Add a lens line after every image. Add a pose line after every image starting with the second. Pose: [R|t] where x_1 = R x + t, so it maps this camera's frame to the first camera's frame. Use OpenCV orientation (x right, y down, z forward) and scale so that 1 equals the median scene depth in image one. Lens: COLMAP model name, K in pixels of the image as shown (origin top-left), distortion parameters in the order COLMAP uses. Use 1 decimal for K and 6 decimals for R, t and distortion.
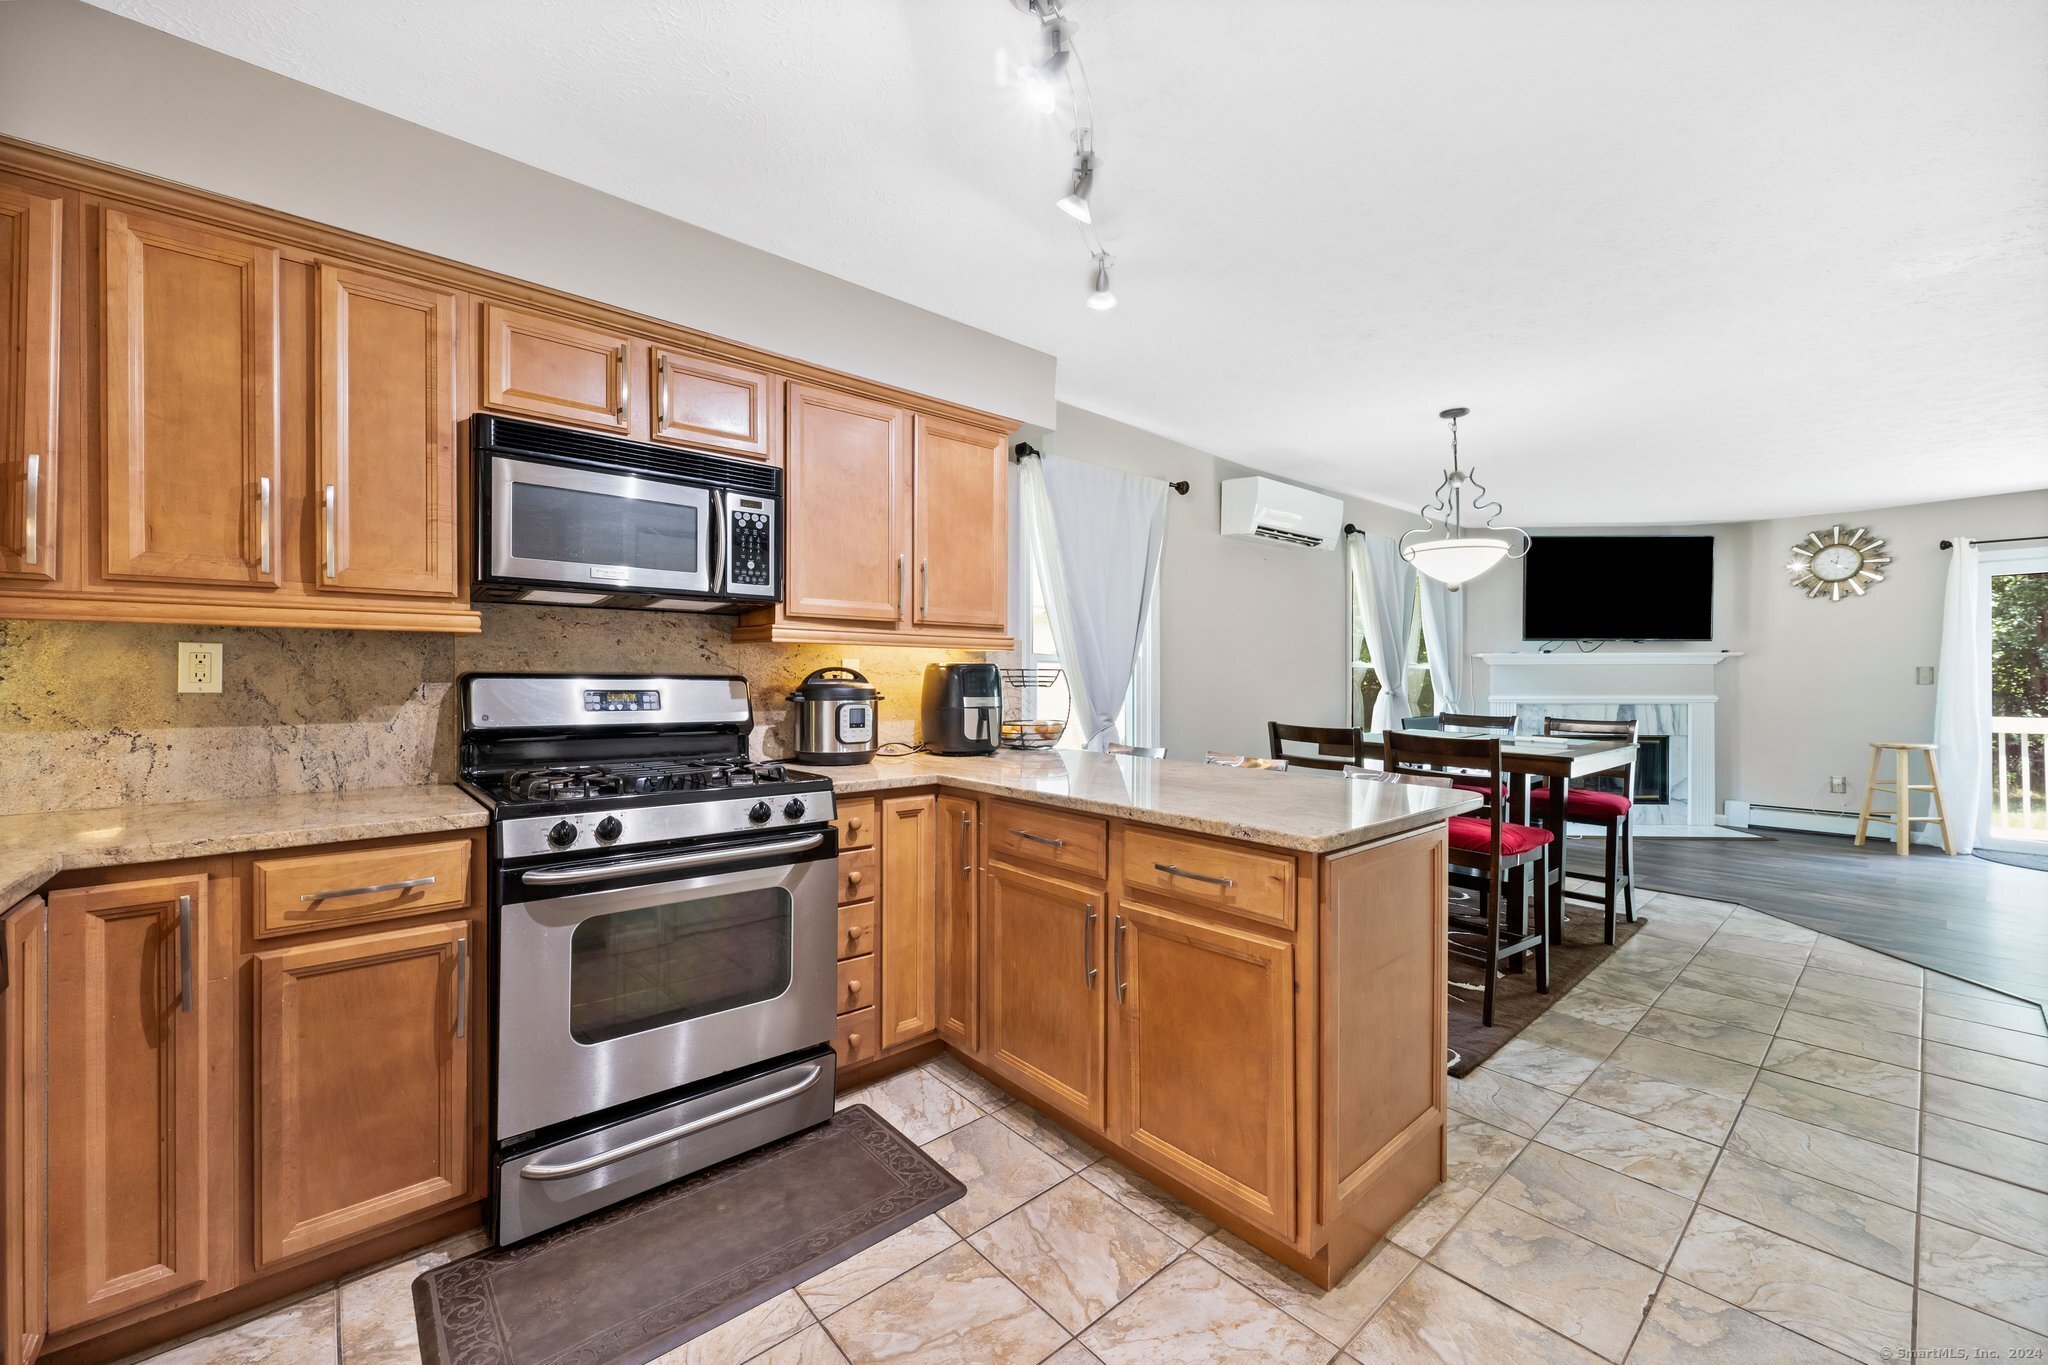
lens RADIAL K [[800.4, 0, 1024.0], [0, 800.4, 682.5], [0, 0, 1]] dist [-0.002286, -0.000043]
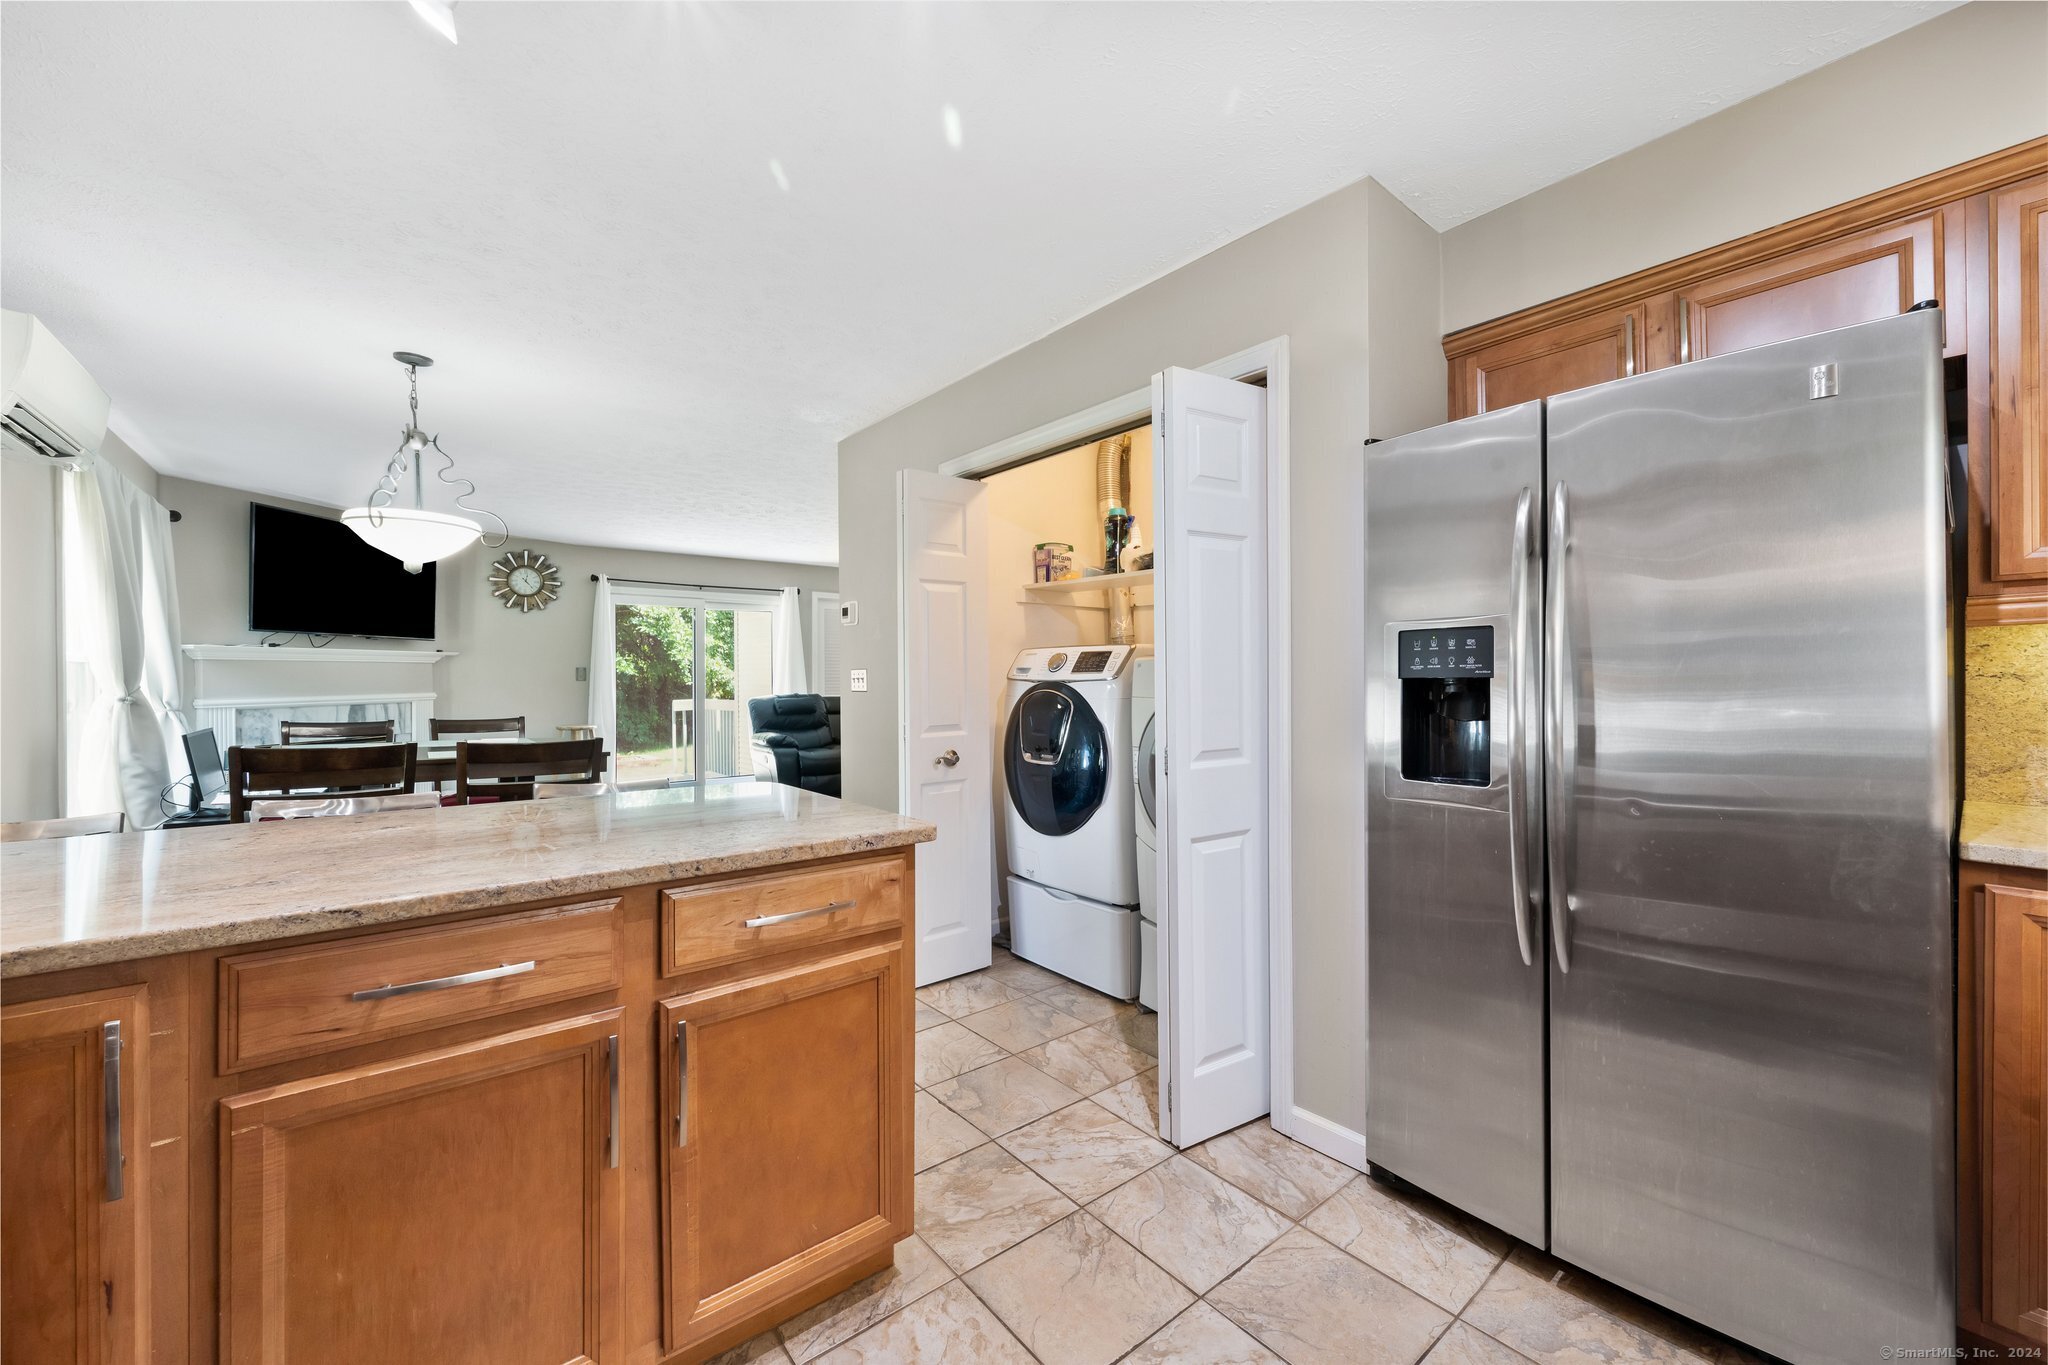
lens RADIAL K [[796.4, 0, 1030.2], [0, 796.4, 673.5], [0, 0, 1]] dist [-0.000597, 0.000129]
pose [[0.030033, 0.001090, 0.999548, -0.170919], [0.007424, 0.999972, -0.001314, -0.002047], [-0.999521, 0.007460, 0.030024, 0.204489]]
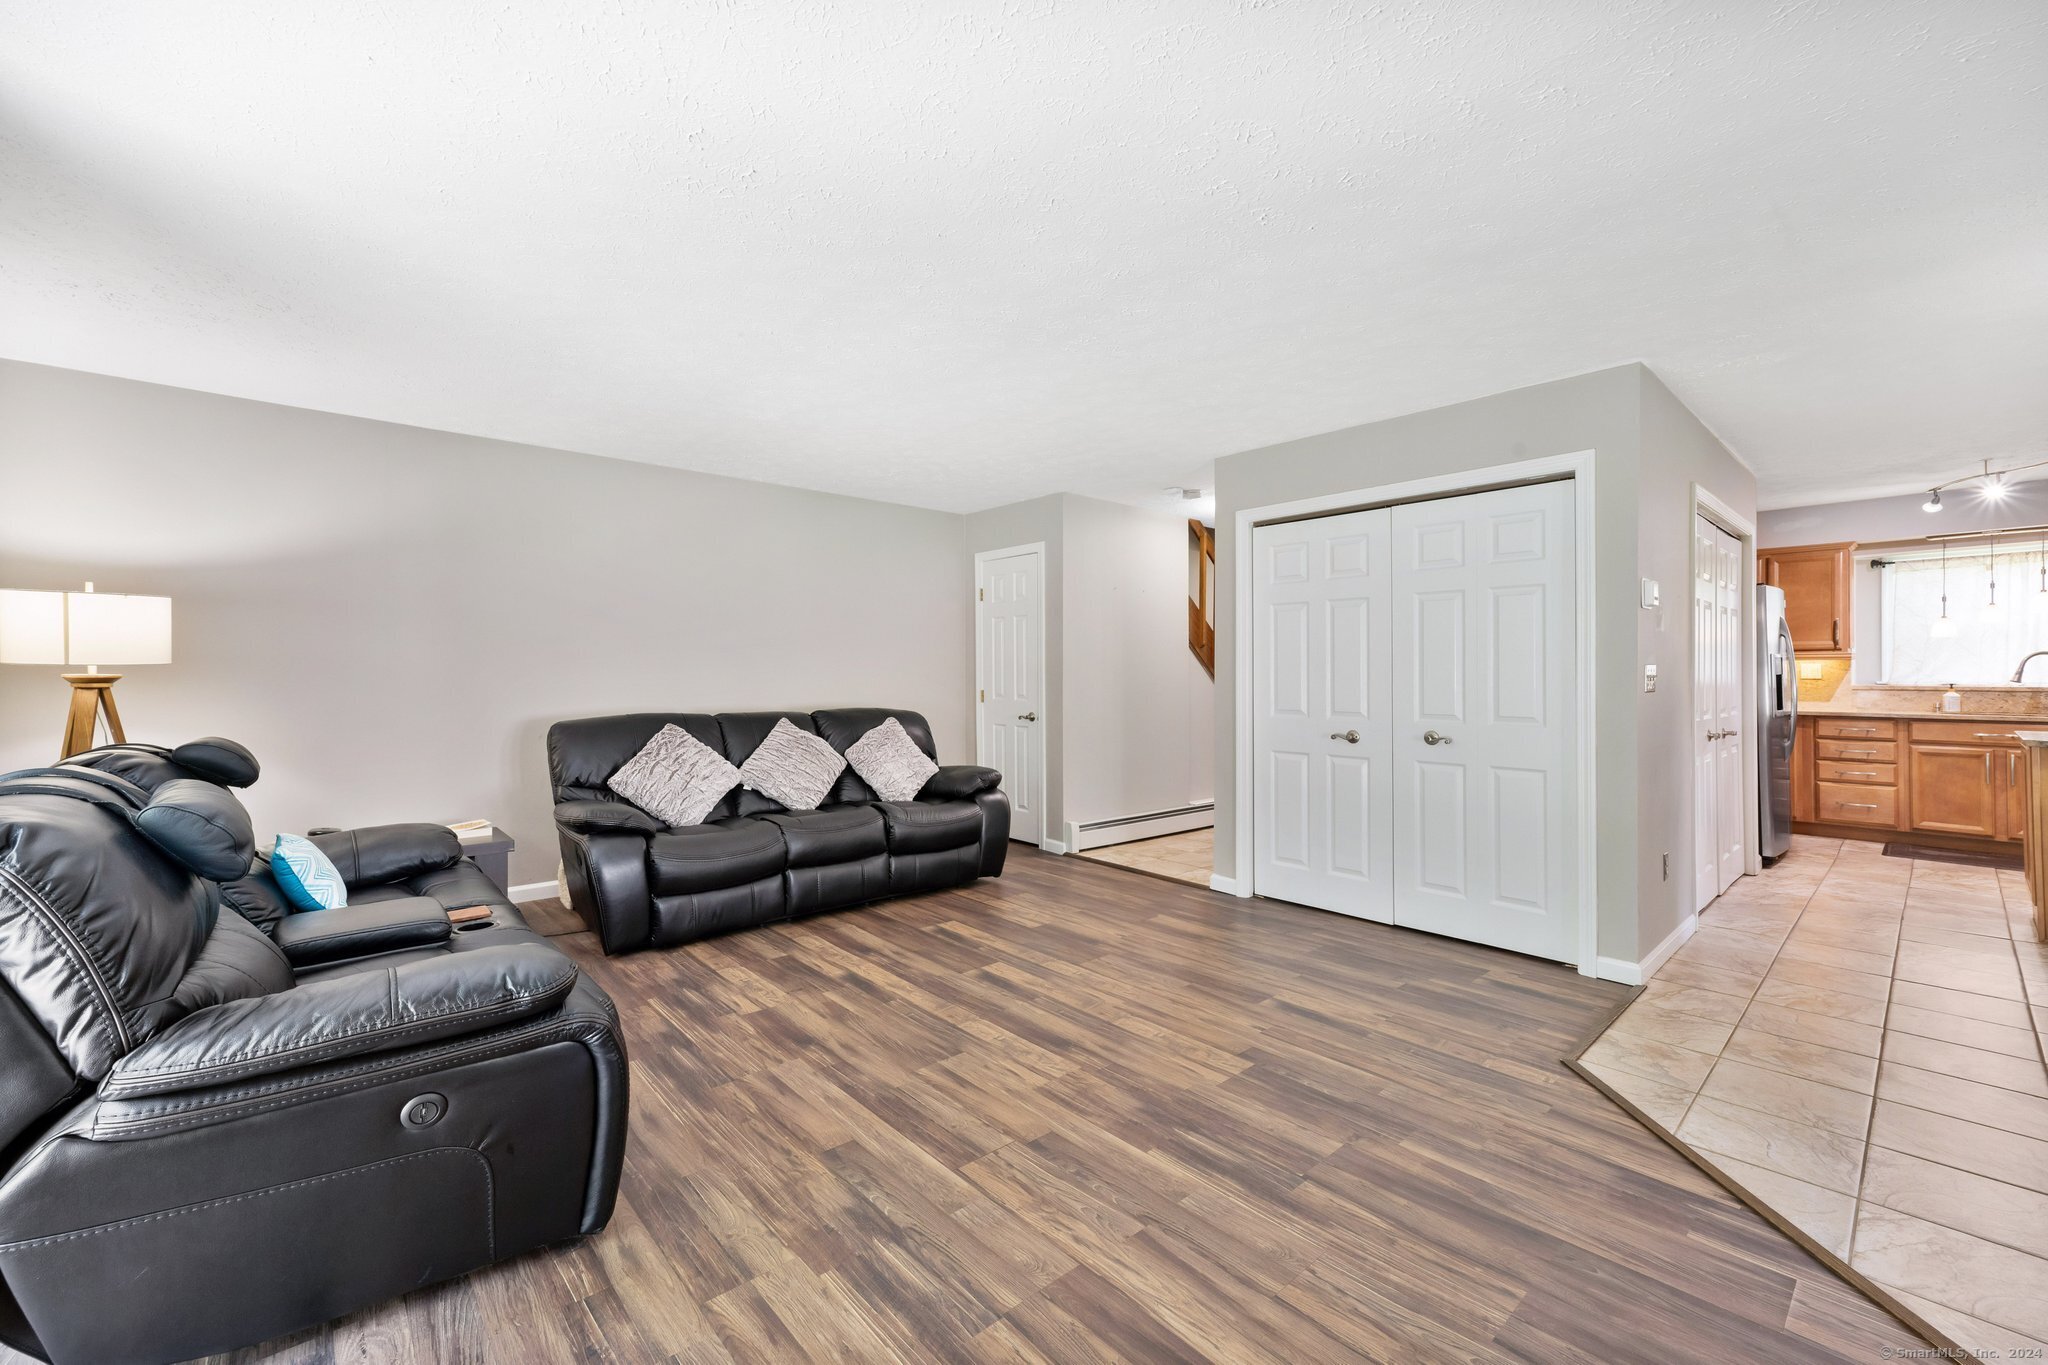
lens RADIAL K [[829.3, 0, 1031.6], [0, 829.3, 667.9], [0, 0, 1]] dist [-0.000575, 0.000418]
pose [[-0.999822, 0.001277, -0.018834, 0.933694], [0.001445, 0.999960, -0.008875, 0.002173], [0.018822, -0.008901, -0.999783, 0.932054]]
